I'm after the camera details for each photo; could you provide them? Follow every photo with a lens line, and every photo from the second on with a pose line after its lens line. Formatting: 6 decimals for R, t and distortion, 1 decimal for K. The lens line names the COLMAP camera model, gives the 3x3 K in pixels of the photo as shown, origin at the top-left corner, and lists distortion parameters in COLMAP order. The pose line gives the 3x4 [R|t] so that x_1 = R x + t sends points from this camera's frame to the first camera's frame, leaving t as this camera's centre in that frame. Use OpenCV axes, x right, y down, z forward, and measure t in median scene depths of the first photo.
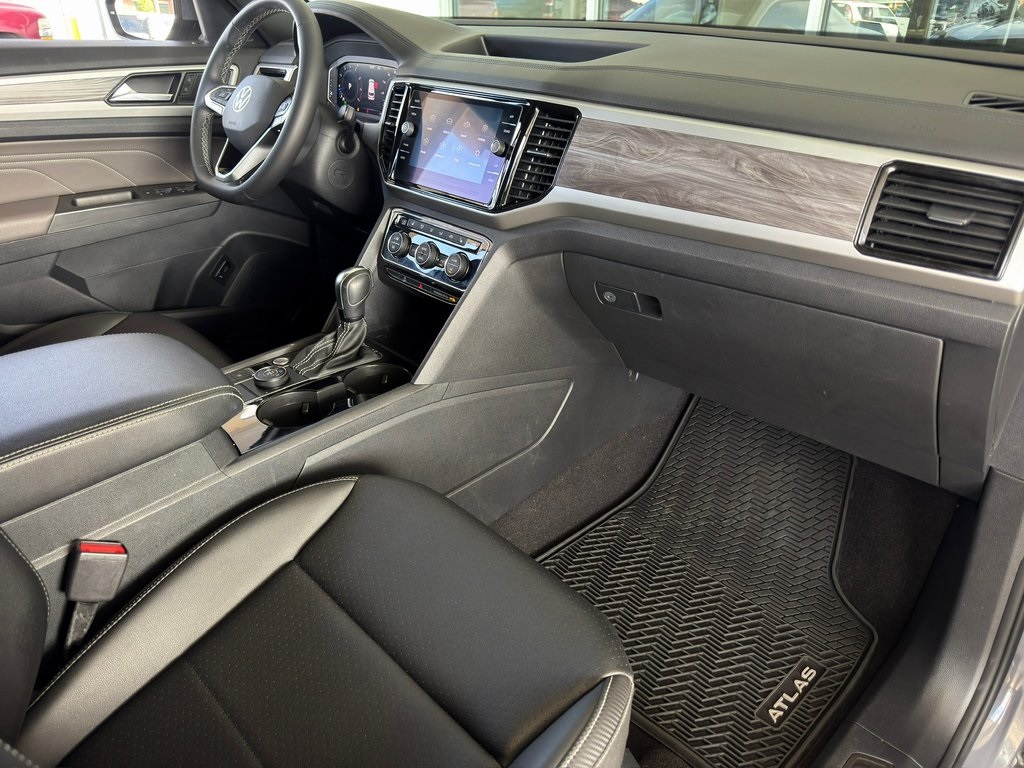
lens RADIAL K [[742.6, 0, 512.0], [0, 742.6, 384.0], [0, 0, 1]] dist [0.096736, -0.187368]
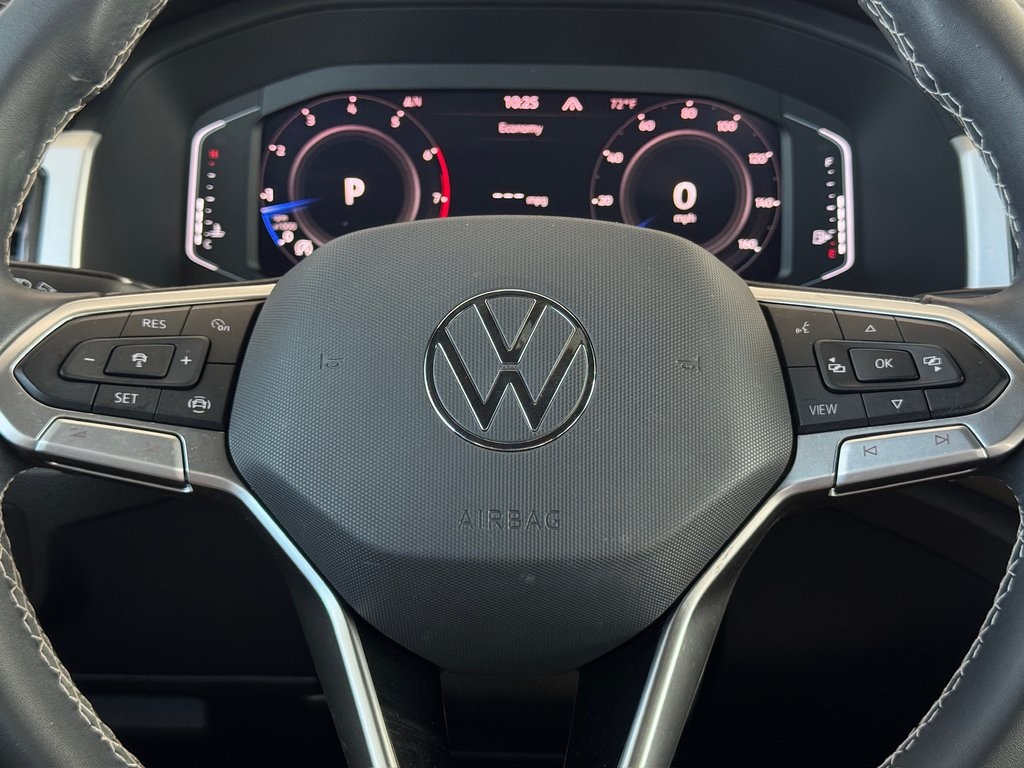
lens RADIAL K [[1471.5, 0, 512.2], [0, 1471.5, 399.7], [0, 0, 1]] dist [0.124578, -0.028736]
pose [[0.695478, -0.235646, 0.678809, -0.752472], [0.326678, 0.945113, -0.006607, -0.475831], [-0.639994, 0.226346, 0.734285, 0.978808]]
